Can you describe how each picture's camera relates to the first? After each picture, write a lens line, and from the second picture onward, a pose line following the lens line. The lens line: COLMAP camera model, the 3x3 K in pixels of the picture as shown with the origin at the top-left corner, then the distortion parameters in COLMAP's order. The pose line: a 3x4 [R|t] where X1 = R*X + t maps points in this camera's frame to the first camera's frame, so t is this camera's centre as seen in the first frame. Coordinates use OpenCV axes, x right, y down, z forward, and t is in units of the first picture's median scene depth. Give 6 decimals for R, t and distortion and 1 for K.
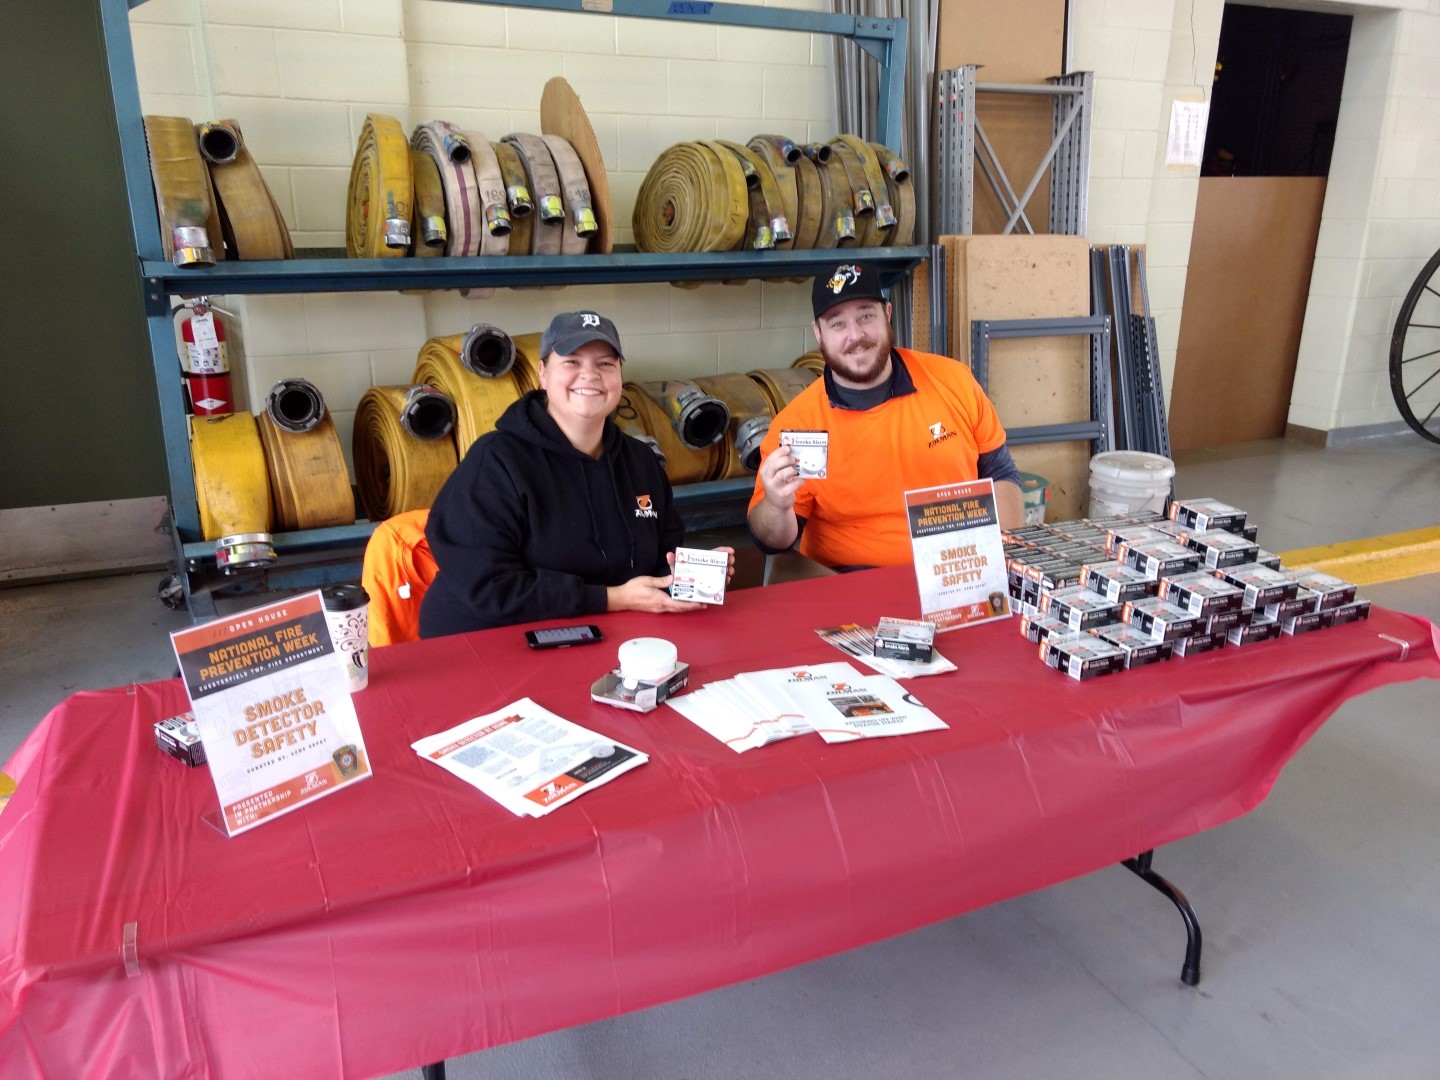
lens RADIAL K [[1143.0, 0, 721.1], [0, 1143.0, 542.1], [0, 0, 1]] dist [0.006698, -0.007373]
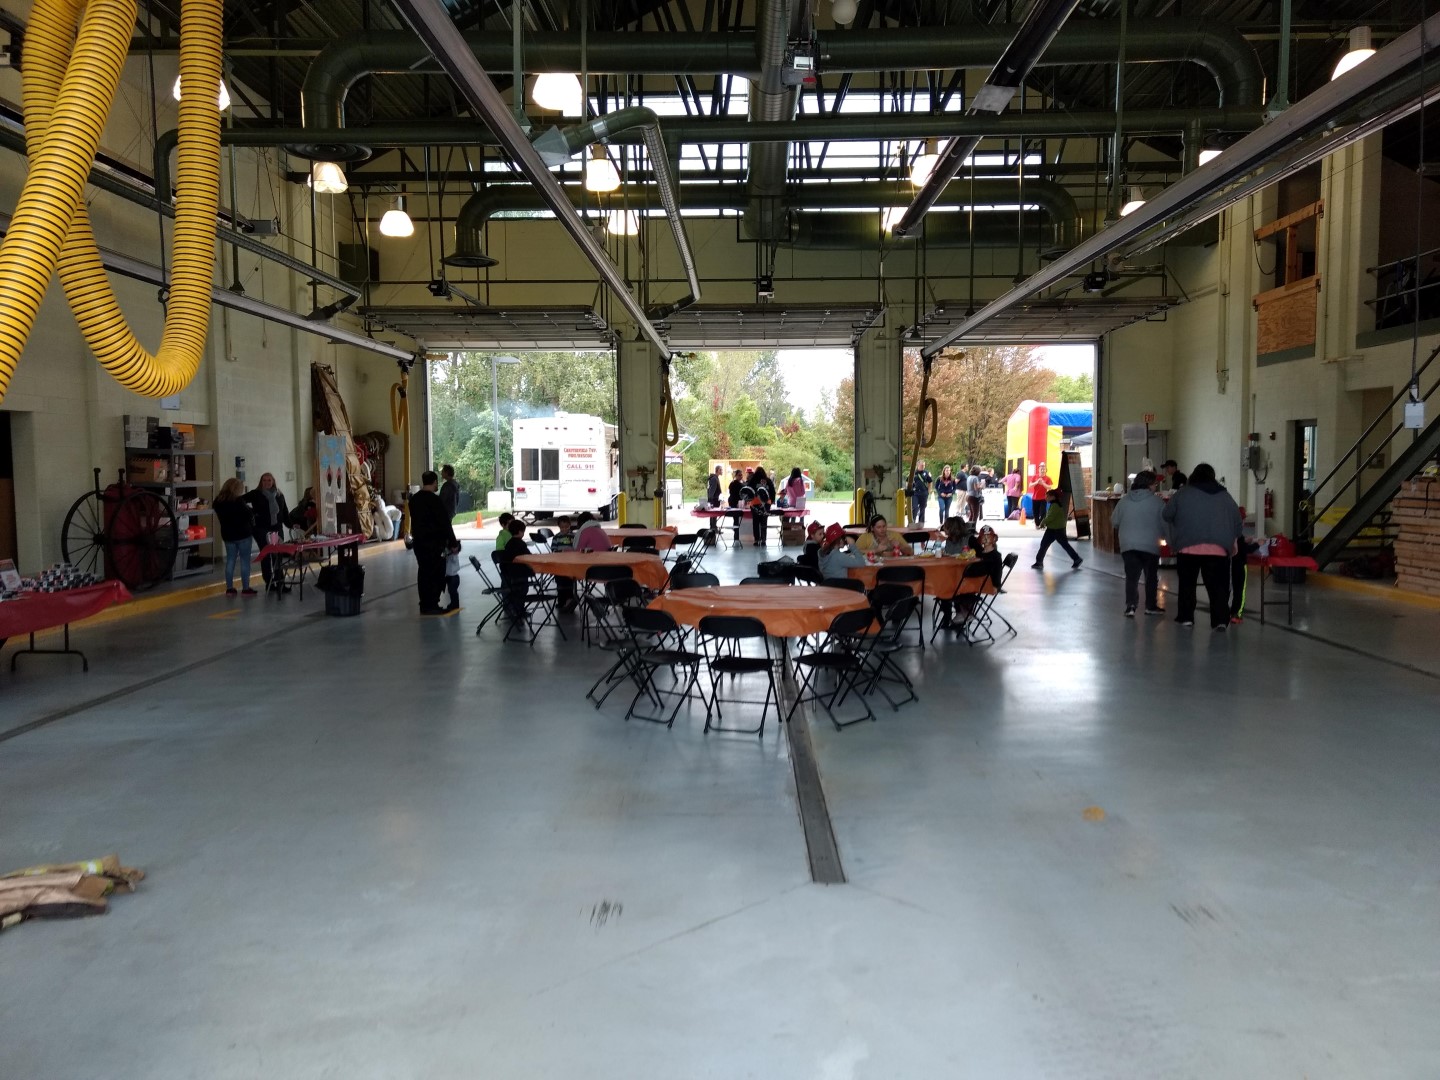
lens RADIAL K [[1143.0, 0, 720.9], [0, 1143.0, 542.8], [0, 0, 1]] dist [0.006698, -0.007373]
pose [[0.439032, -0.066769, 0.895987, -0.939491], [0.270328, 0.960843, -0.060858, 0.332901], [-0.856840, 0.268929, 0.439890, -1.214929]]
